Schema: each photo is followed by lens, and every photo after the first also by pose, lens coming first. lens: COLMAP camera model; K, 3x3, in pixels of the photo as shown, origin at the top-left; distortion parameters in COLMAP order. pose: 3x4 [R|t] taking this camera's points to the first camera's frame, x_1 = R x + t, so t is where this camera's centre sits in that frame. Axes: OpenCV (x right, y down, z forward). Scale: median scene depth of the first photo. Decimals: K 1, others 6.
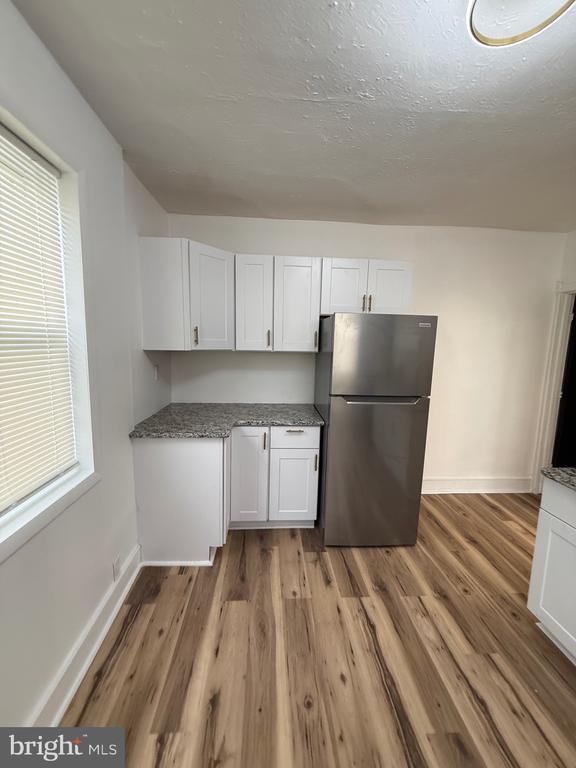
lens RADIAL K [[306.4, 0, 289.8], [0, 306.4, 380.6], [0, 0, 1]] dist [-0.000701, 0.000237]
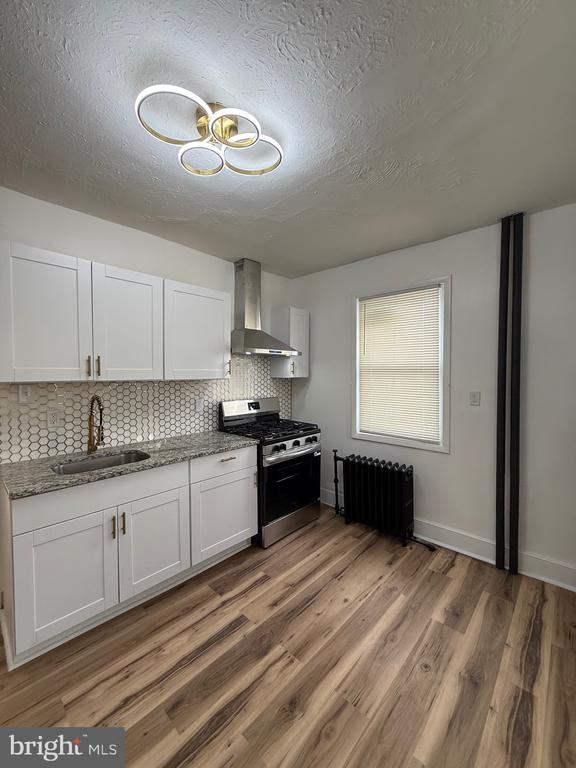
lens RADIAL K [[306.4, 0, 287.3], [0, 306.4, 382.6], [0, 0, 1]] dist [-0.000701, 0.000237]
pose [[-0.676683, -0.047357, 0.734750, -0.268845], [0.074032, 0.988495, 0.131894, -0.068865], [-0.732543, 0.143645, -0.665392, 0.670436]]
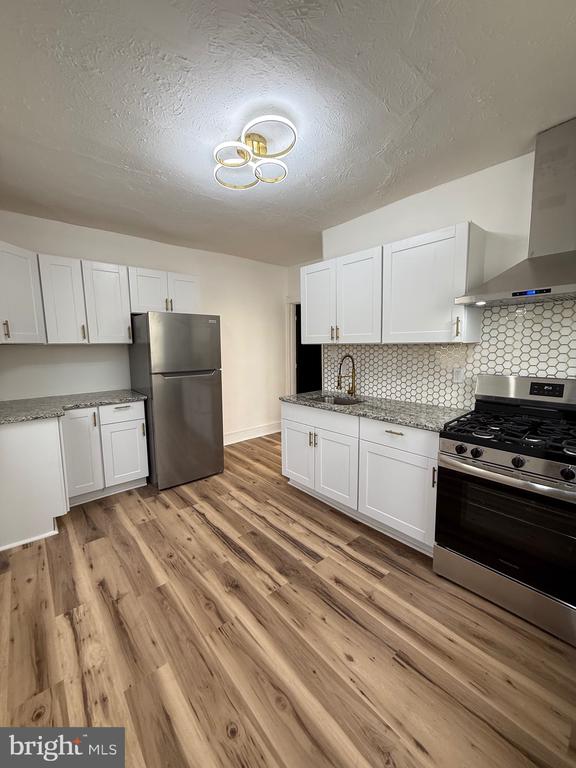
lens RADIAL K [[306.4, 0, 288.6], [0, 306.4, 382.2], [0, 0, 1]] dist [-0.000701, 0.000237]
pose [[0.798220, -0.107047, 0.592778, -0.170588], [0.104319, 0.993779, 0.038989, 0.088515], [-0.593265, 0.030716, 0.804421, -0.391324]]
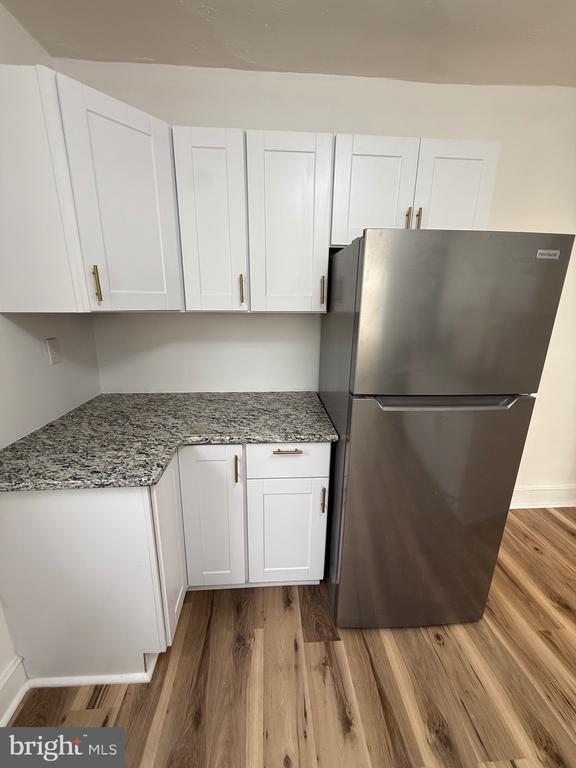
lens RADIAL K [[306.4, 0, 288.9], [0, 306.4, 379.0], [0, 0, 1]] dist [-0.000701, 0.000237]
pose [[0.999925, -0.011757, -0.003351, 0.022978], [0.012082, 0.992181, 0.124224, -0.044574], [0.001864, -0.124255, 0.992249, 0.444717]]
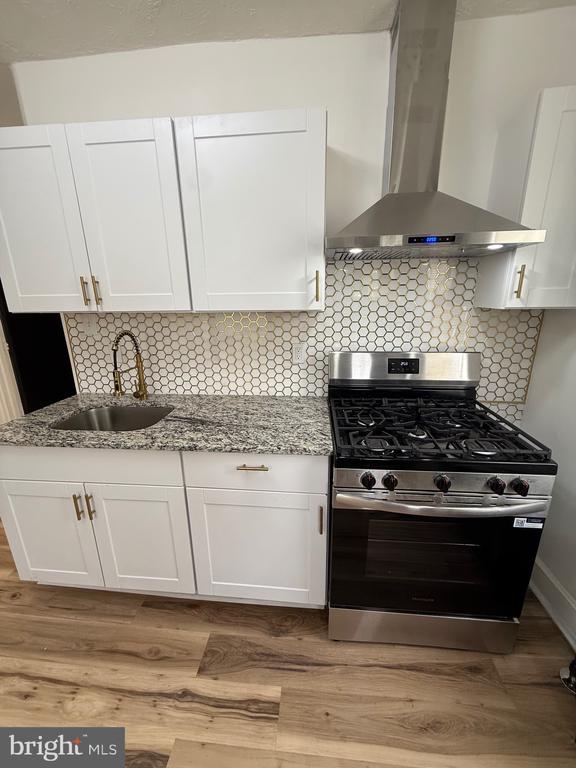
lens RADIAL K [[306.4, 0, 288.1], [0, 306.4, 381.6], [0, 0, 1]] dist [-0.000701, 0.000237]
pose [[0.163654, -0.285018, 0.944448, 0.152151], [0.135100, 0.954810, 0.264735, 0.024976], [-0.977223, 0.084270, 0.194765, -0.014765]]
